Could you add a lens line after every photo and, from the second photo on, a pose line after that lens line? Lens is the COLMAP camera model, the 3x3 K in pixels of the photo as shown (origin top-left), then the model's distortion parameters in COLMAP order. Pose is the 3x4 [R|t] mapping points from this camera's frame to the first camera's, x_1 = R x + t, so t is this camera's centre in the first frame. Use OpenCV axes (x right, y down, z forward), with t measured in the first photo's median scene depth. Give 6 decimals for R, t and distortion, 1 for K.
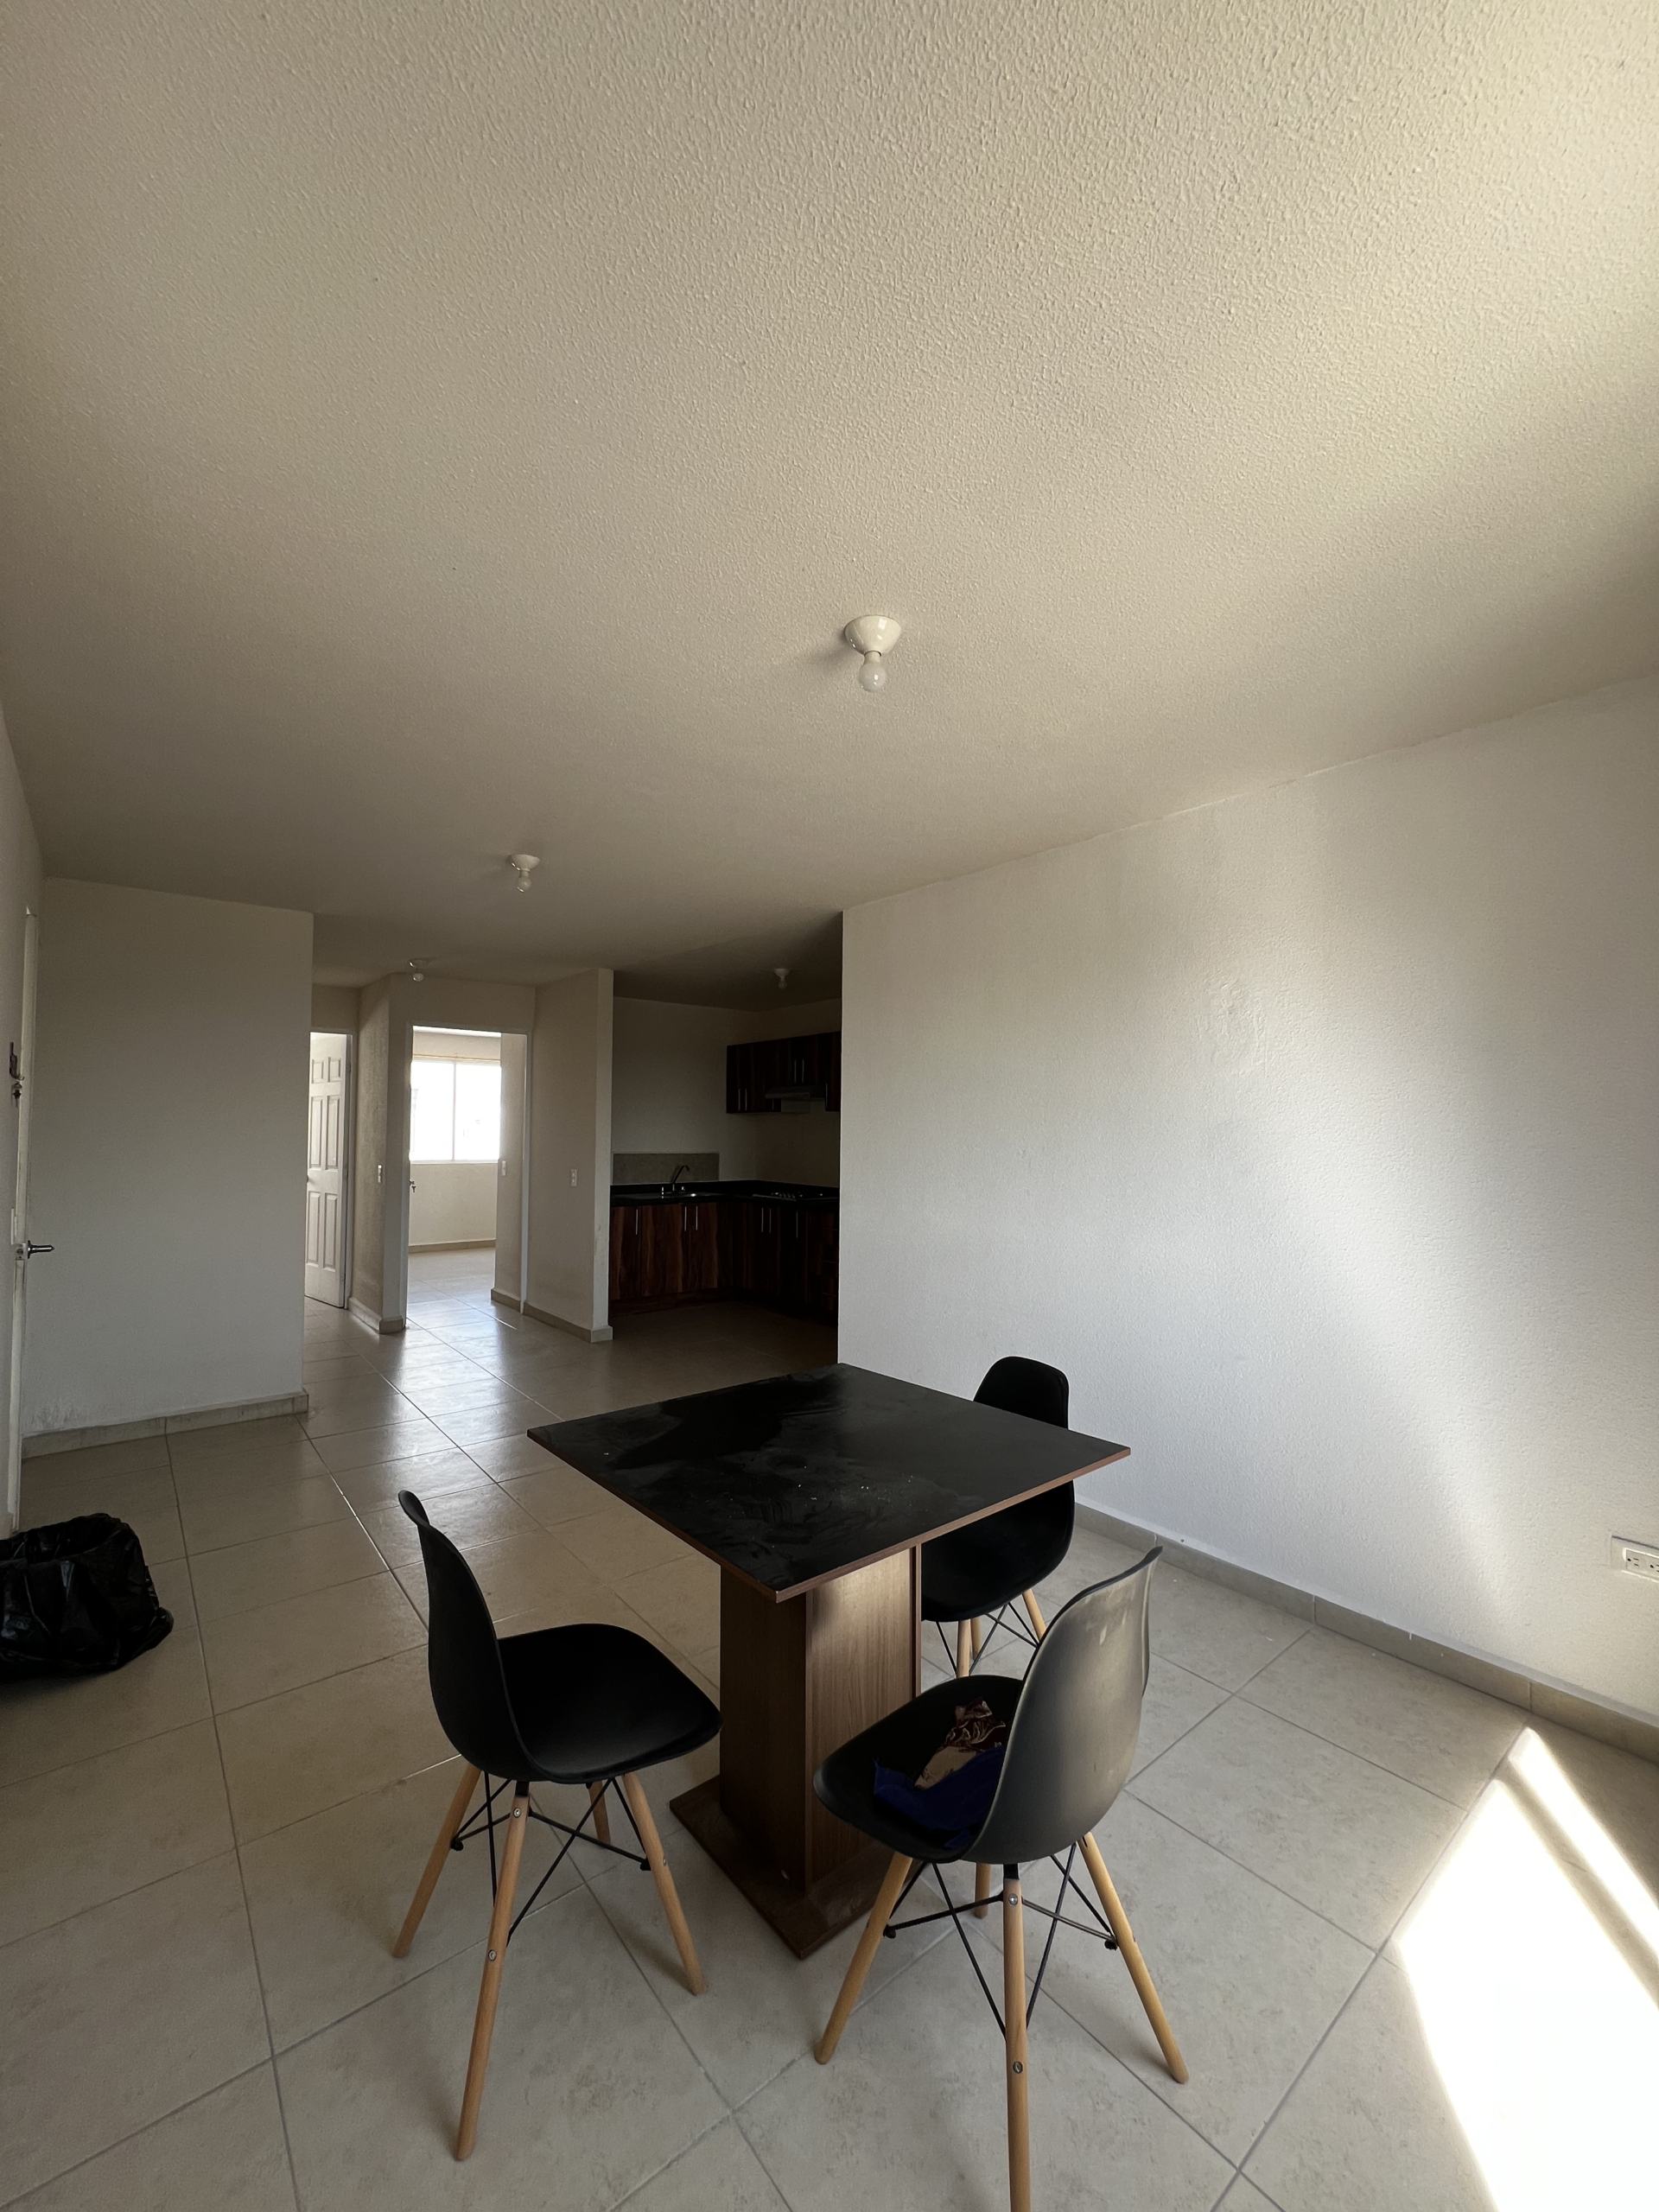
lens RADIAL K [[880.5, 0, 838.0], [0, 880.5, 1105.4], [0, 0, 1]] dist [0.001435, 0.000279]
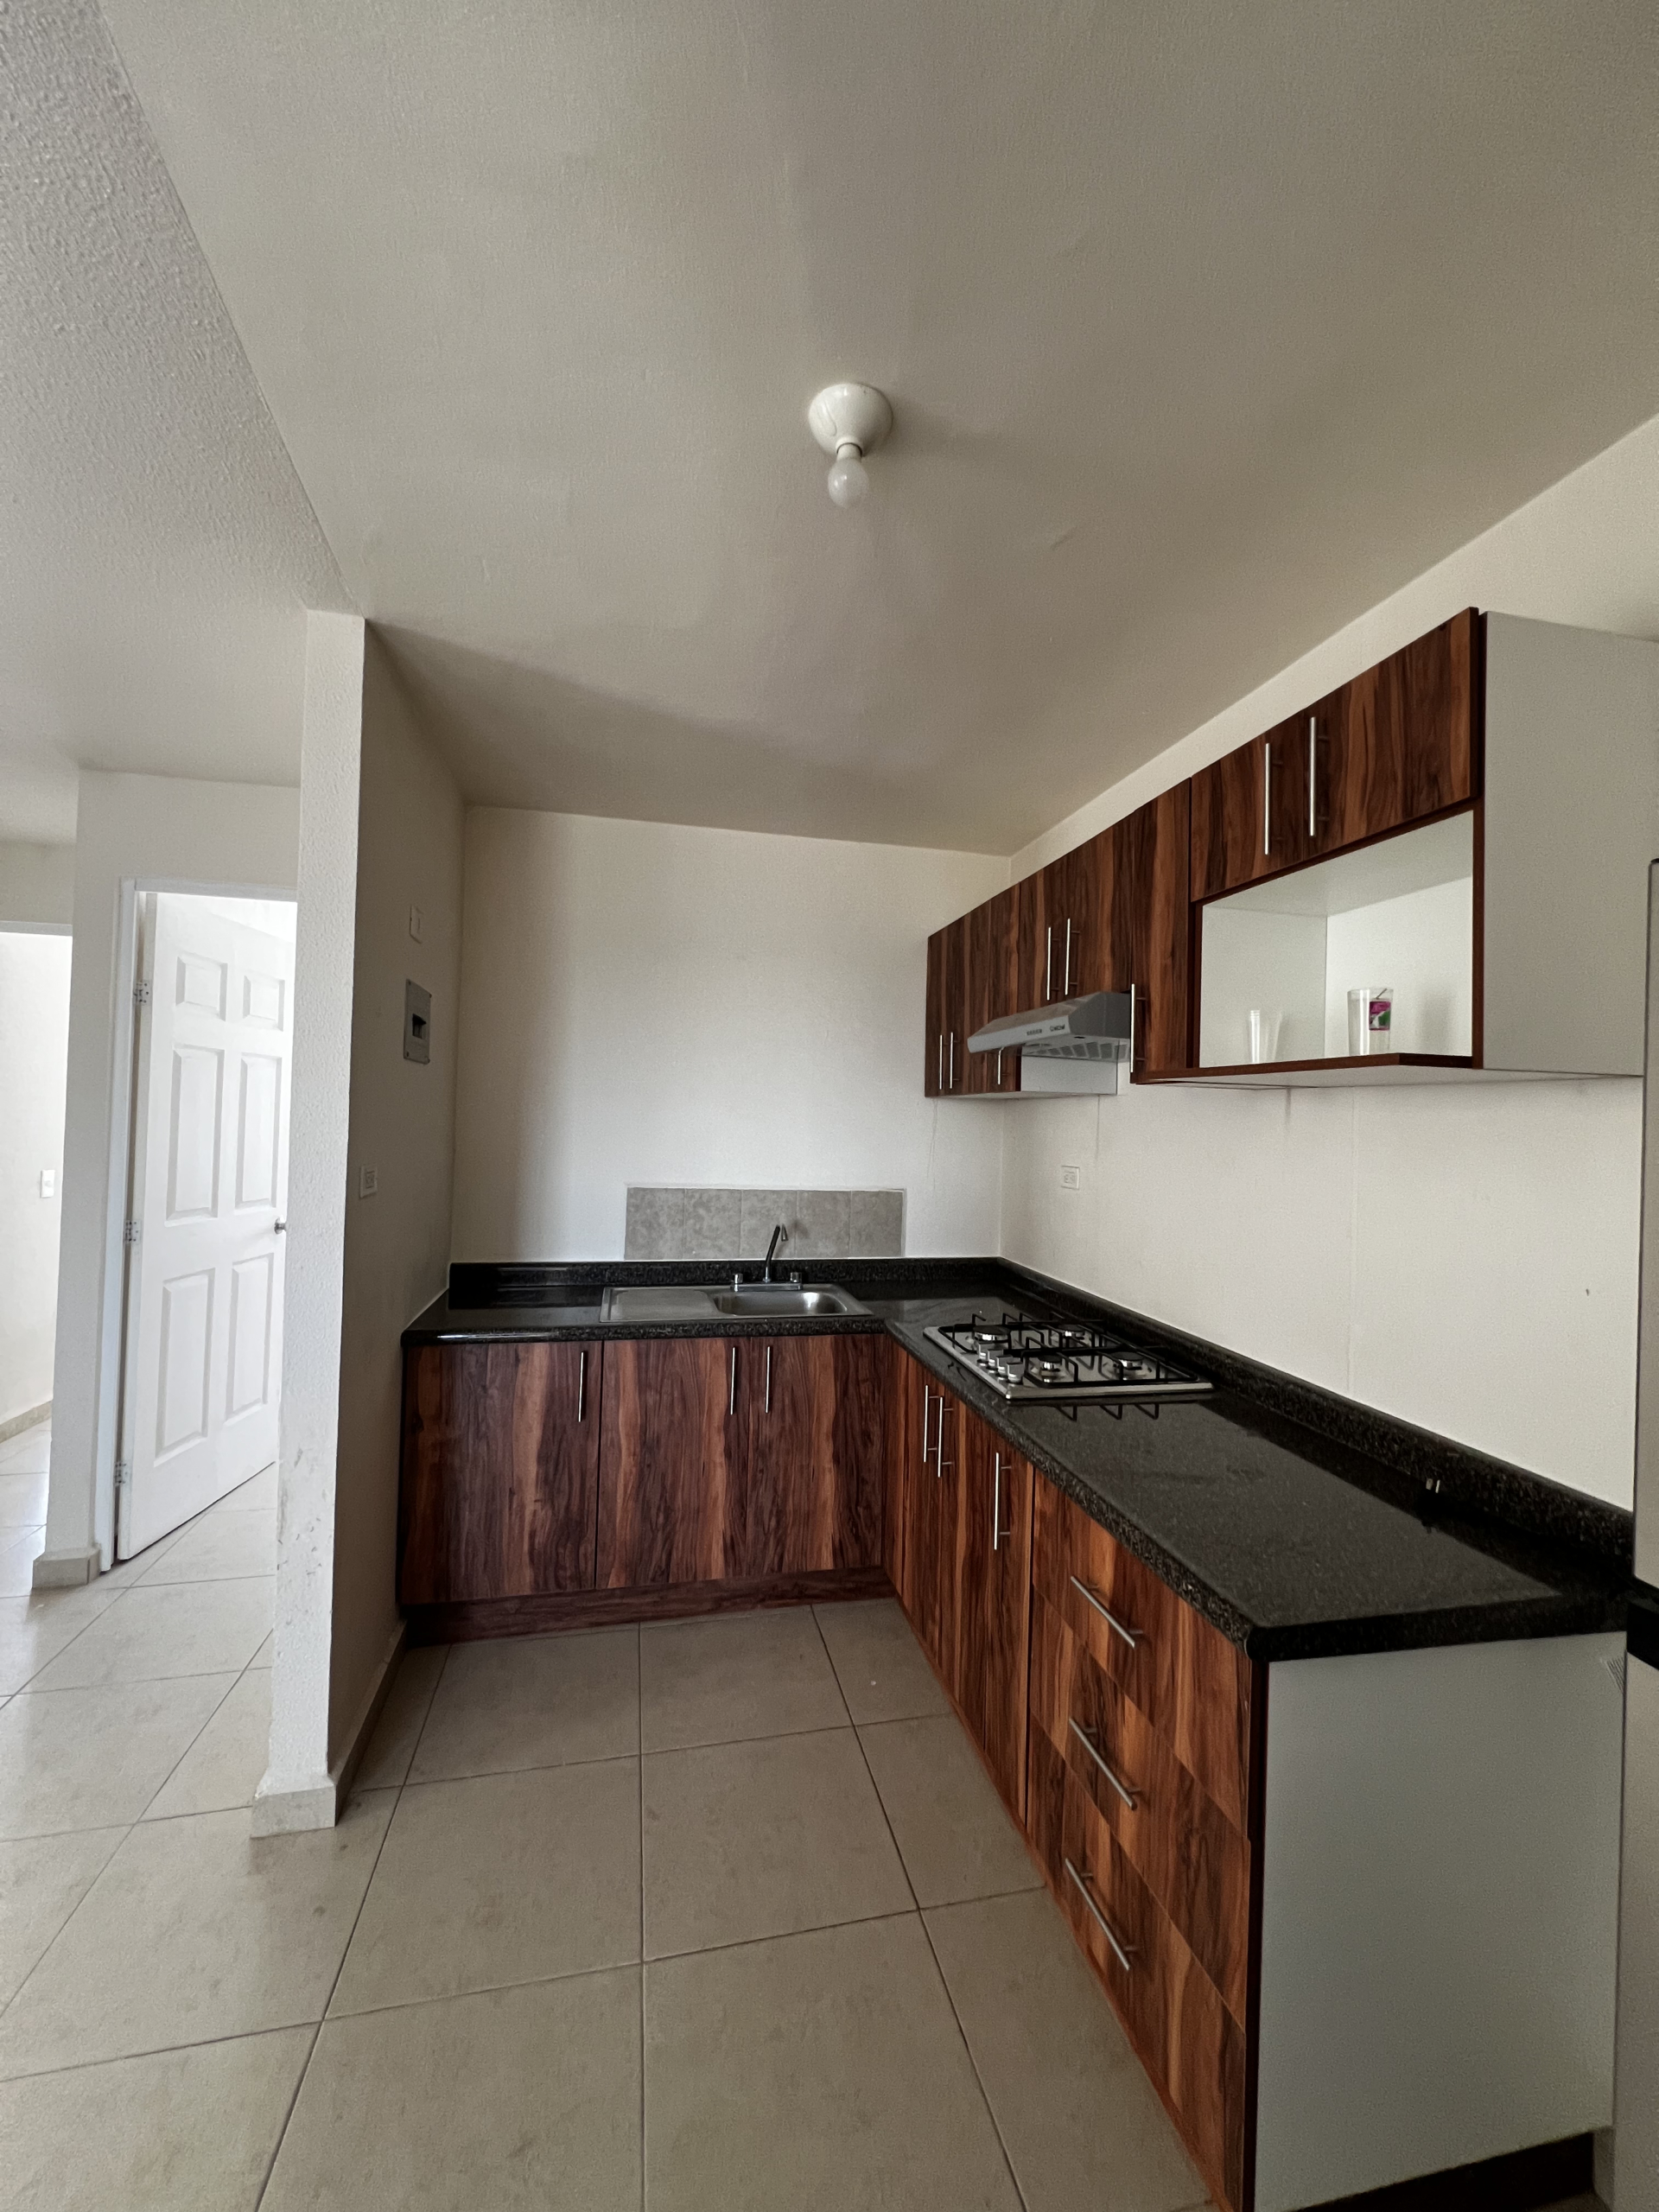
lens RADIAL K [[882.6, 0, 836.1], [0, 882.6, 1103.9], [0, 0, 1]] dist [-0.002646, 0.000597]
pose [[0.894087, 0.008437, -0.447814, 0.031412], [-0.005983, 0.999958, 0.006894, 0.013449], [0.447854, -0.003485, 0.894100, 0.802238]]
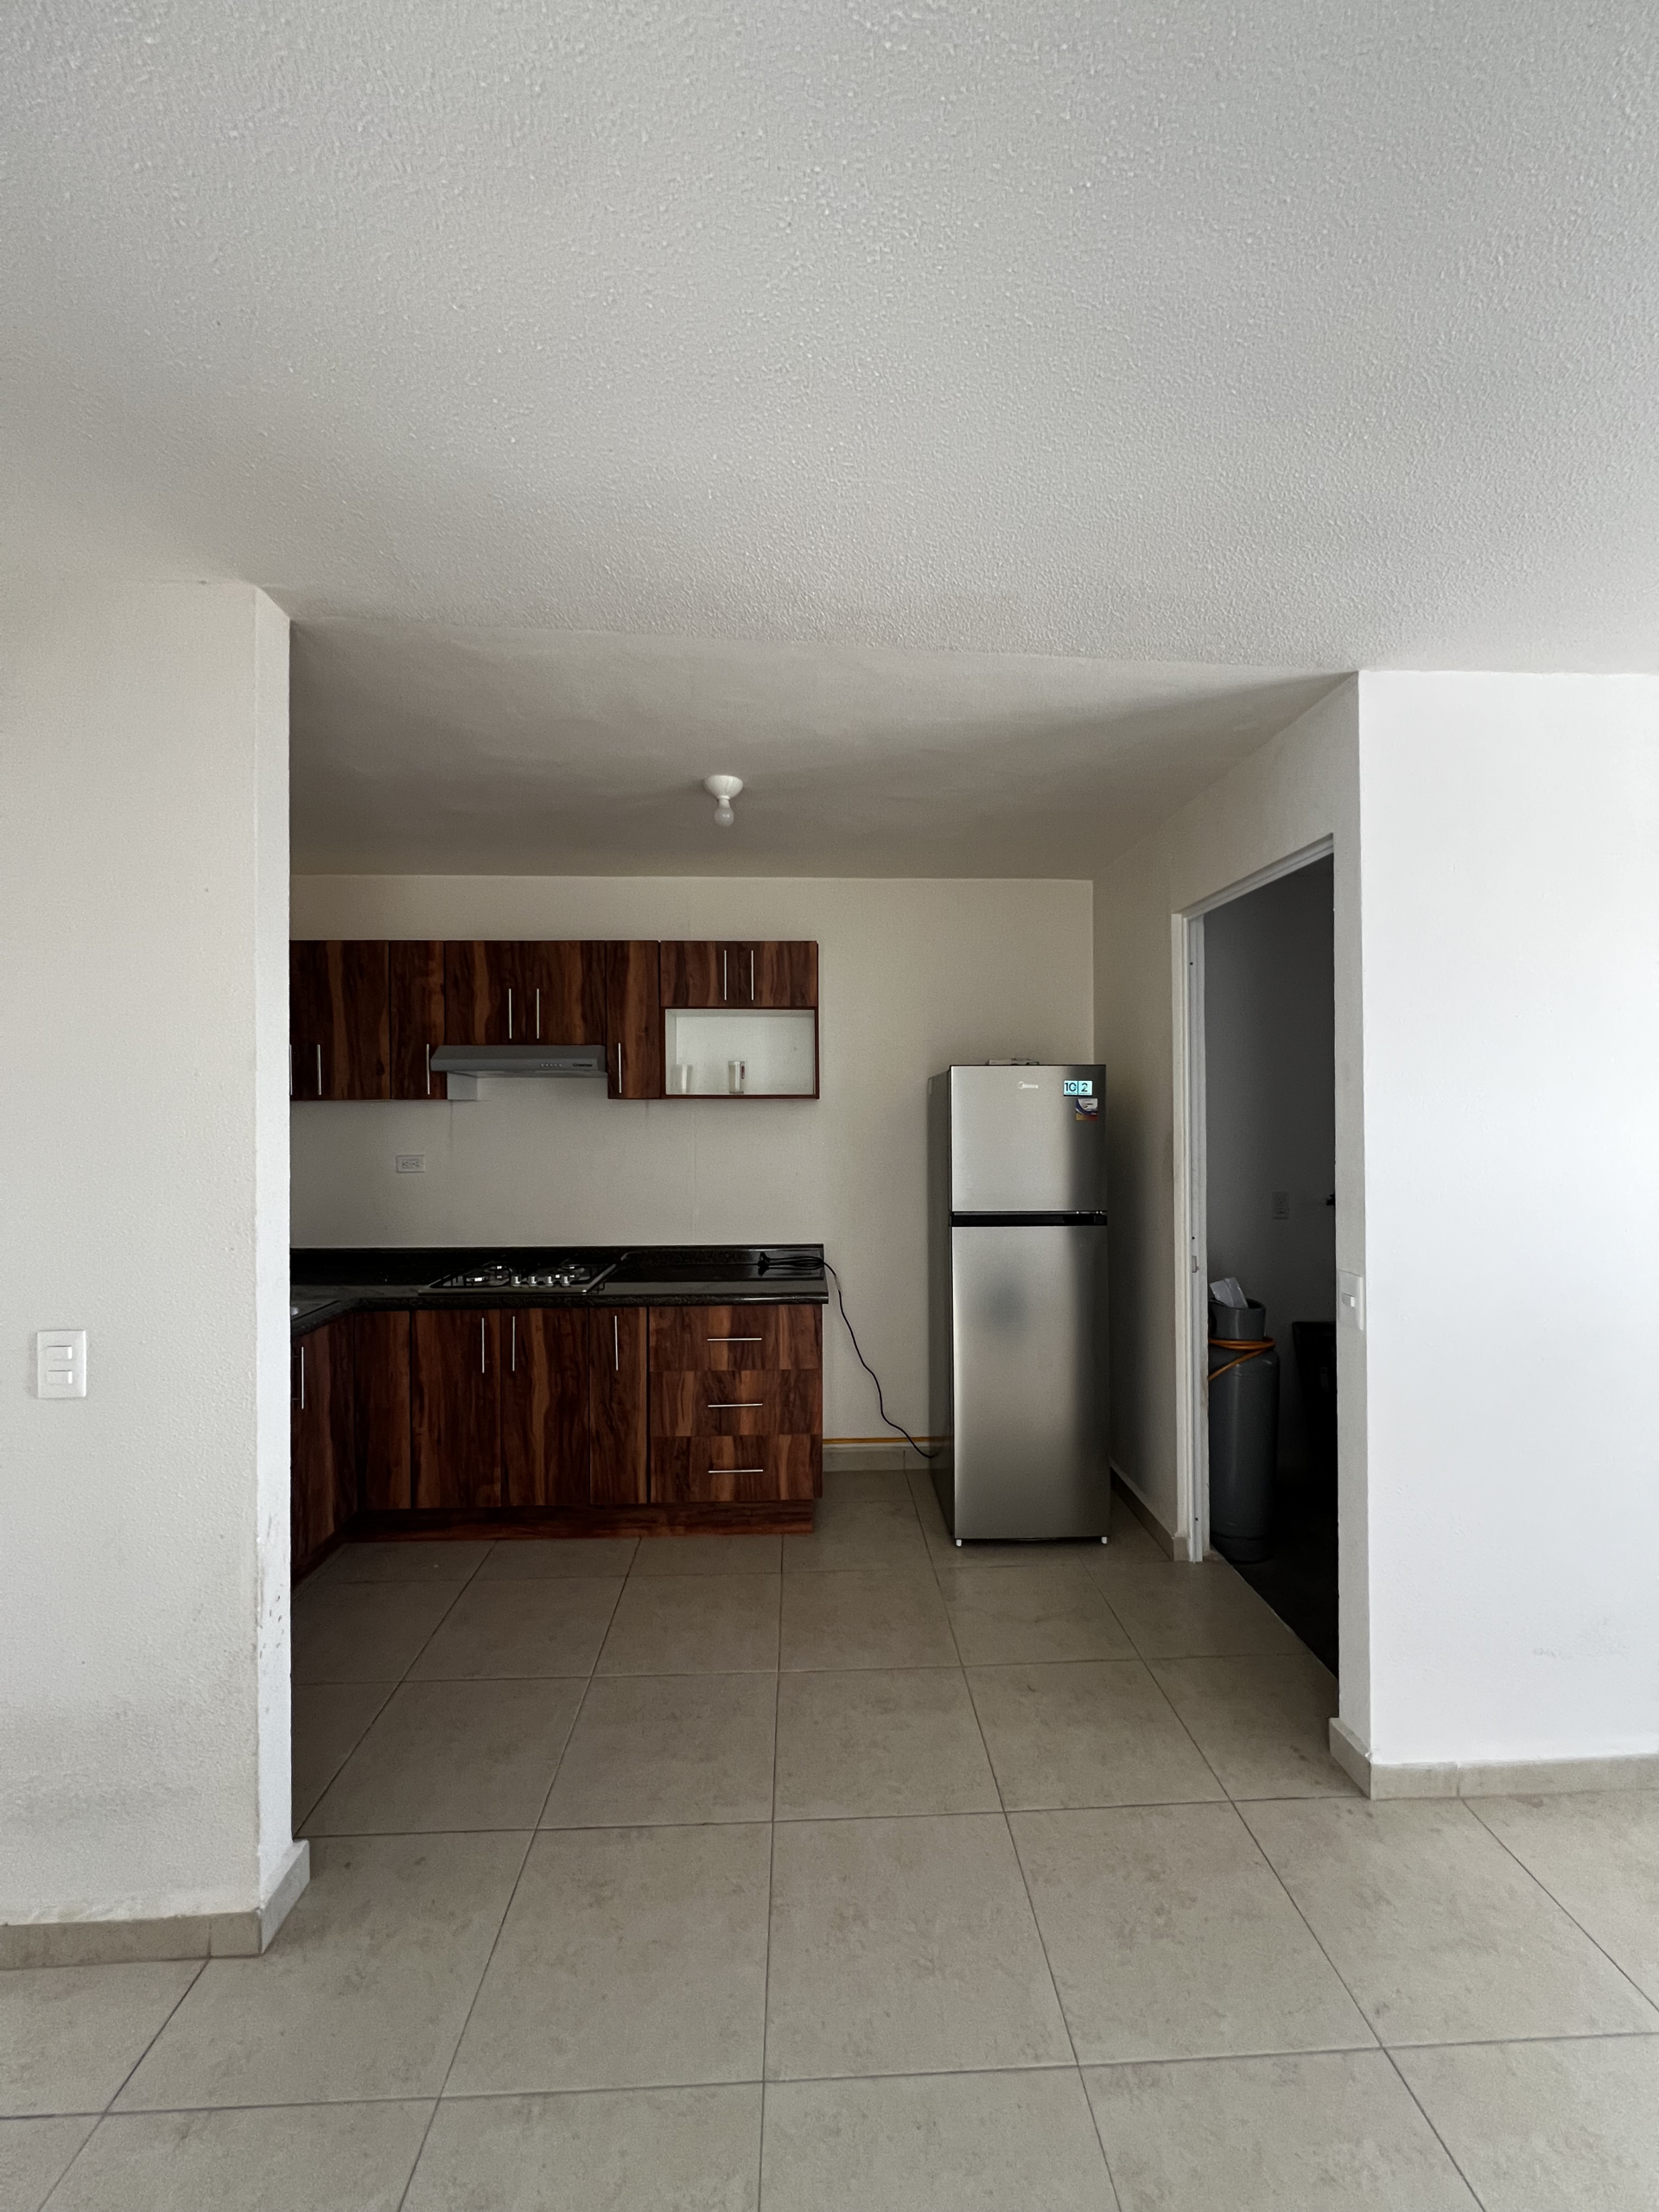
lens RADIAL K [[882.6, 0, 836.1], [0, 882.6, 1103.9], [0, 0, 1]] dist [-0.002646, 0.000597]
pose [[0.600839, -0.009283, 0.799316, -0.381324], [-0.013794, 0.999663, 0.021979, -0.003326], [-0.799251, -0.024231, 0.600509, 0.684415]]
